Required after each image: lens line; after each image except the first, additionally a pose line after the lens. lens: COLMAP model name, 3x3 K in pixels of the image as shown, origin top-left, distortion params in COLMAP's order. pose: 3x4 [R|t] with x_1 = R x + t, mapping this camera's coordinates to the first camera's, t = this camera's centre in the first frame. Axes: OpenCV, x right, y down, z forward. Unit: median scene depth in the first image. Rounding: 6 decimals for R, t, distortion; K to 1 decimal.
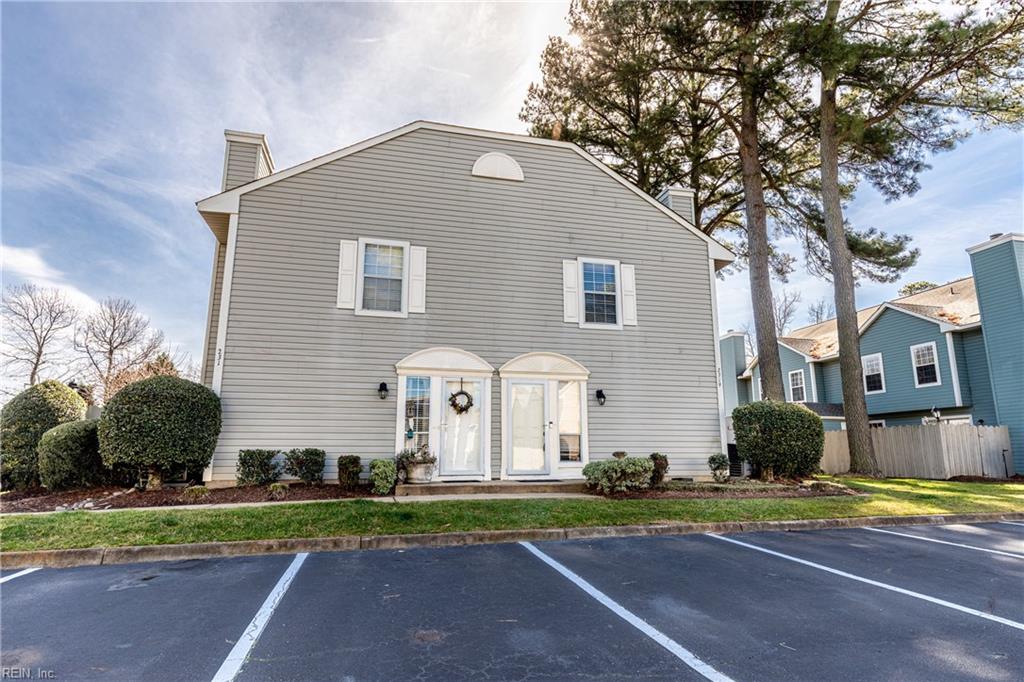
lens RADIAL K [[558.4, 0, 513.0], [0, 558.4, 342.8], [0, 0, 1]] dist [0.004585, 0.000476]
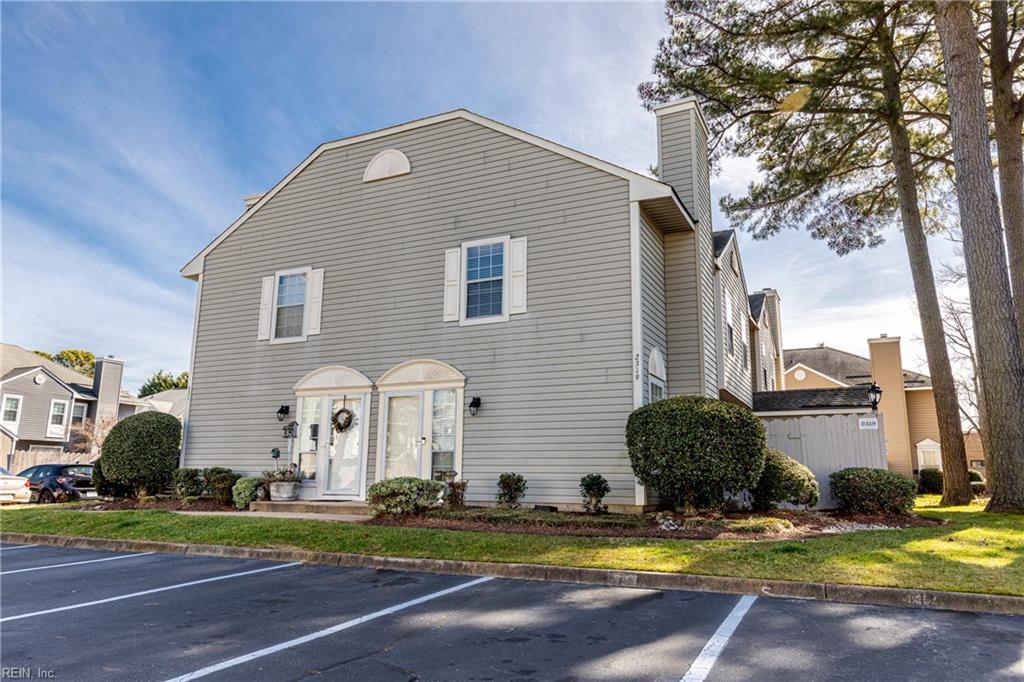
lens RADIAL K [[679.3, 0, 512.6], [0, 679.3, 336.7], [0, 0, 1]] dist [0.007694, -0.000888]
pose [[0.771142, -0.120908, -0.625077, 0.860949], [0.116418, 0.992027, -0.048264, 0.050652], [0.625928, -0.035552, 0.779070, 0.250841]]
